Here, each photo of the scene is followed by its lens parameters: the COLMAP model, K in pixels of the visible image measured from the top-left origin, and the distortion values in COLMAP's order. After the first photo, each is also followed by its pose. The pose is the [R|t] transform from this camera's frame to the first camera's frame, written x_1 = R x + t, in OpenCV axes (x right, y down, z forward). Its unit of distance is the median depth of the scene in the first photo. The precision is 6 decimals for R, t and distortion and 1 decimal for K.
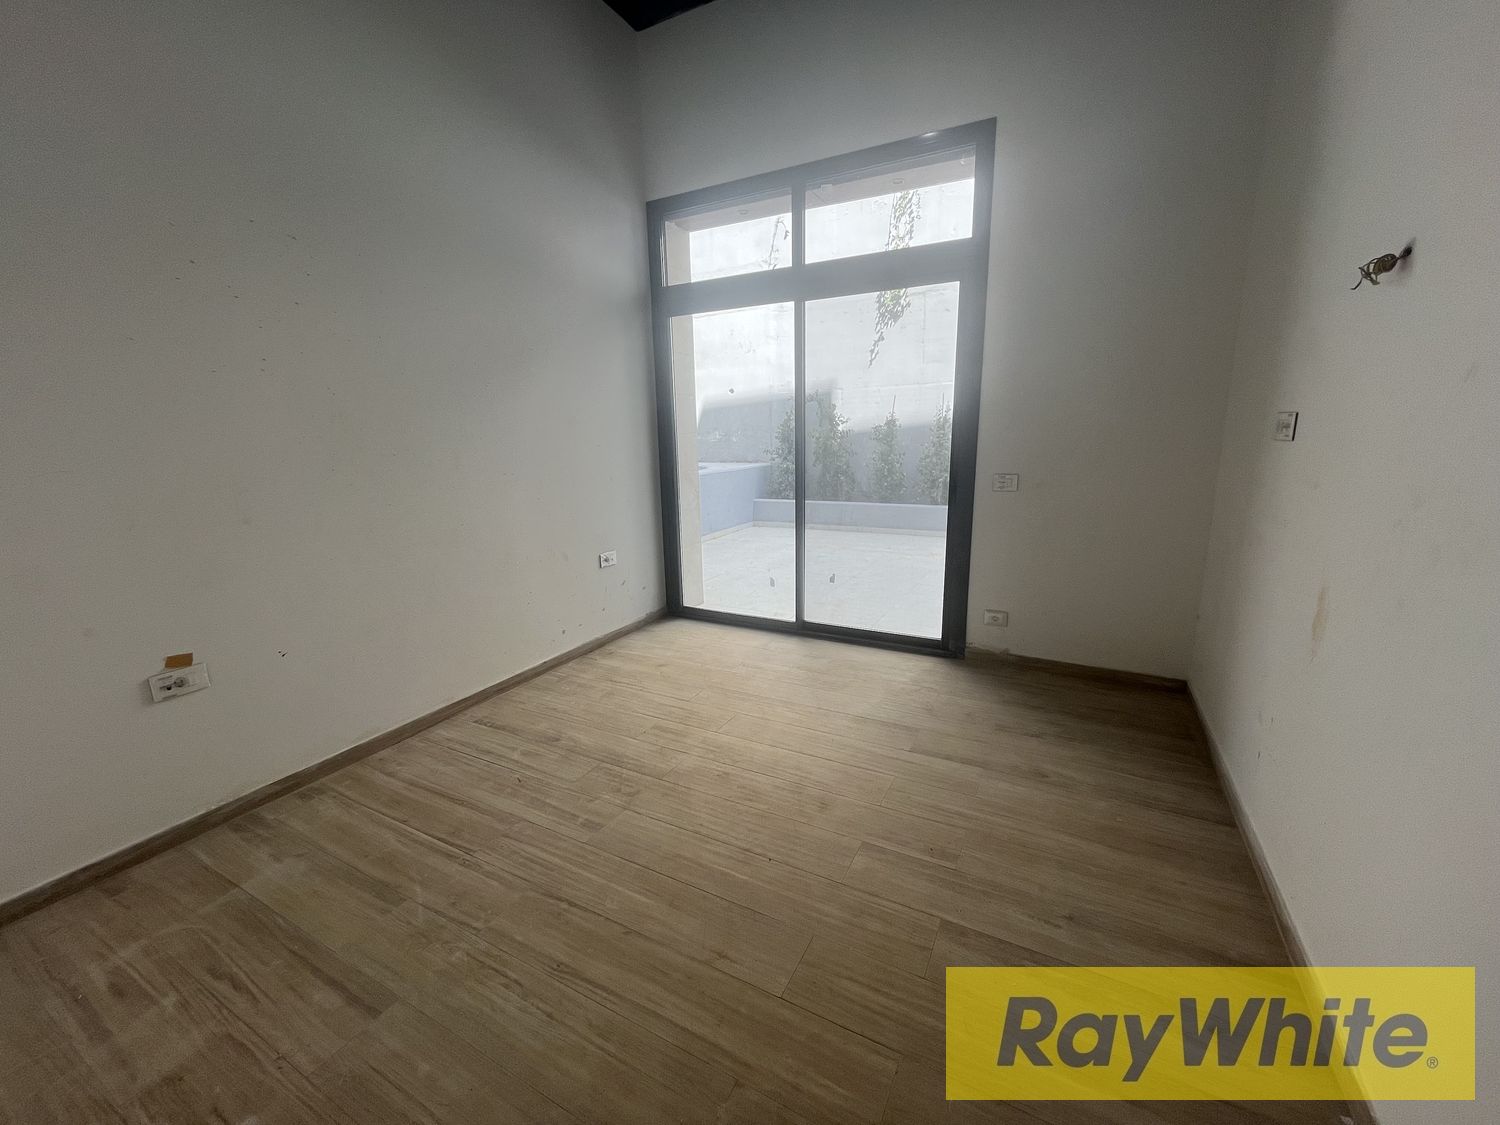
lens RADIAL K [[610.6, 0, 751.0], [0, 610.6, 561.0], [0, 0, 1]] dist [-0.003271, -0.000454]
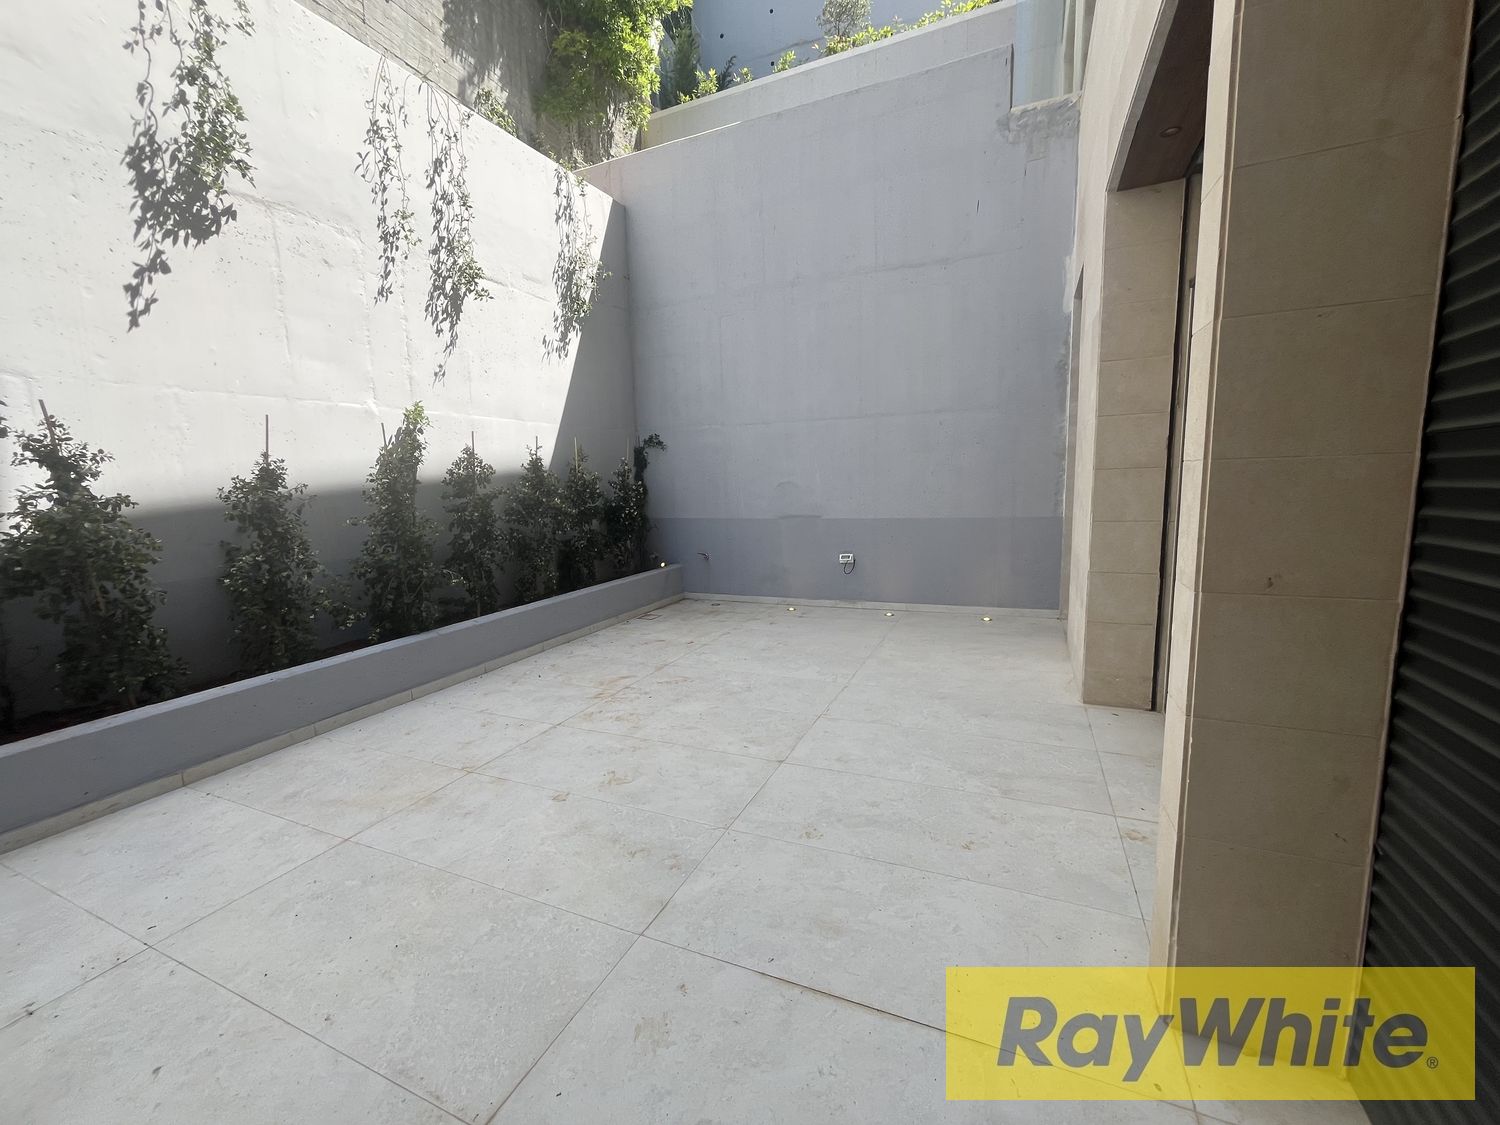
lens RADIAL K [[610.6, 0, 748.8], [0, 610.6, 561.9], [0, 0, 1]] dist [-0.003271, -0.000454]
pose [[-0.067545, -0.107556, 0.991902, -0.222121], [0.230738, 0.965537, 0.120410, -0.141998], [-0.970669, 0.237003, -0.040400, 0.699684]]
